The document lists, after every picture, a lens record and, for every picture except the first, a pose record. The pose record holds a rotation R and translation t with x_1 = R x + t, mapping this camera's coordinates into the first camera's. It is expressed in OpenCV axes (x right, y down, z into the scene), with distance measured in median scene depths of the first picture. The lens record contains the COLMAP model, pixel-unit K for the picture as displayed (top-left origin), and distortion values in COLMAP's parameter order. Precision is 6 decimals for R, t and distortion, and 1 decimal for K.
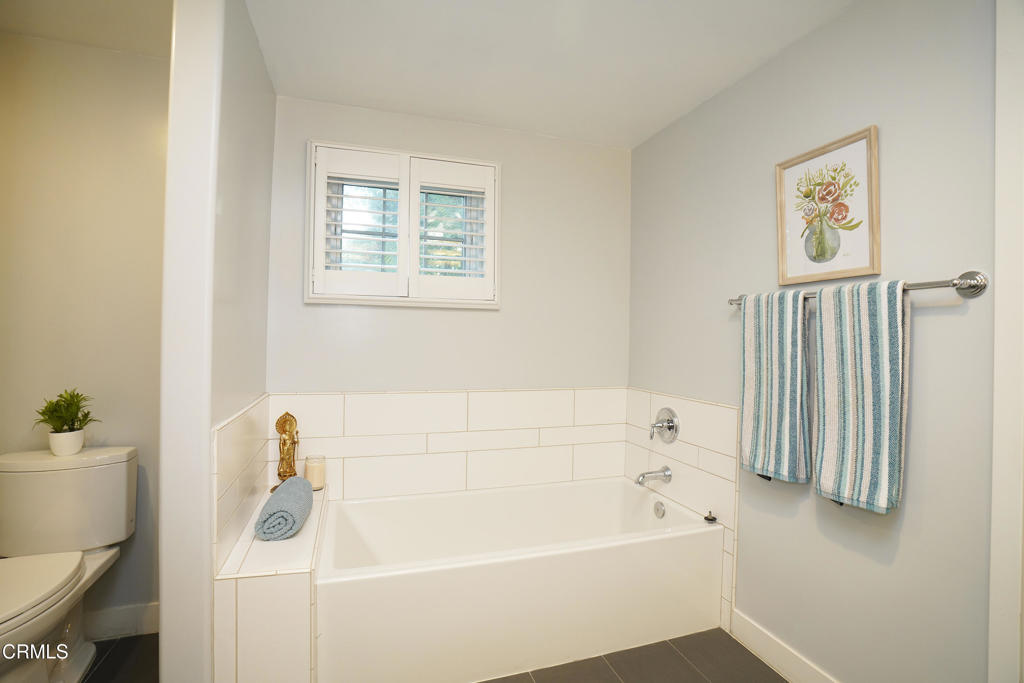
lens RADIAL K [[489.5, 0, 512.0], [0, 489.5, 341.5], [0, 0, 1]] dist [-0.002250, -0.000393]
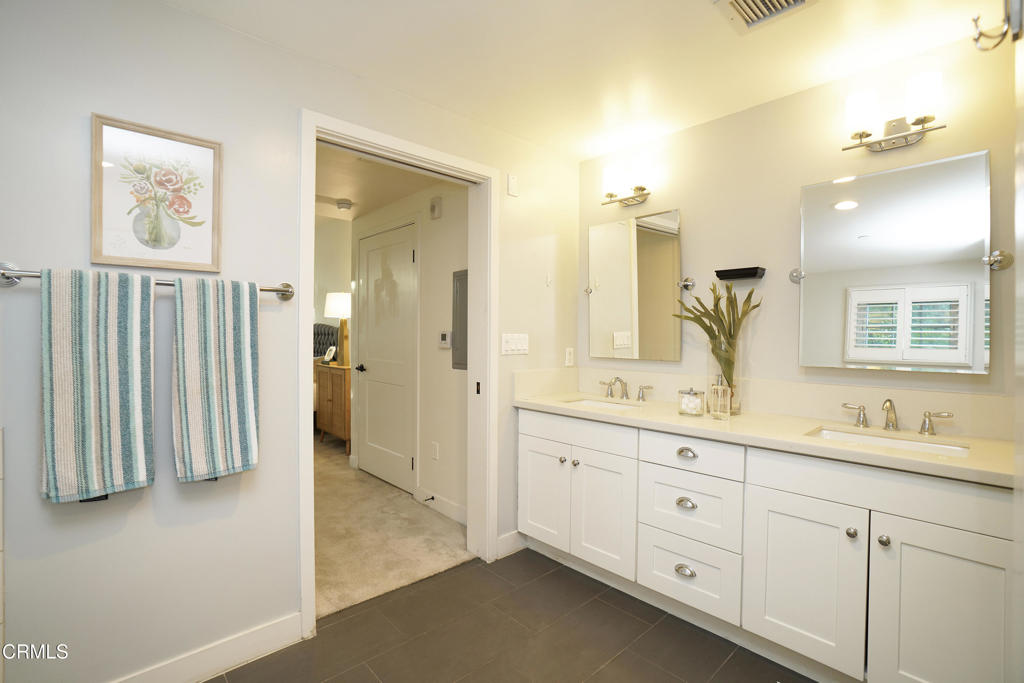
lens RADIAL K [[489.5, 0, 512.0], [0, 489.5, 341.5], [0, 0, 1]] dist [-0.002250, -0.000393]
pose [[-0.403789, -0.030486, 0.914344, -0.560172], [-0.006249, 0.999513, 0.030566, -0.013745], [-0.914831, 0.006629, -0.403783, 0.786633]]
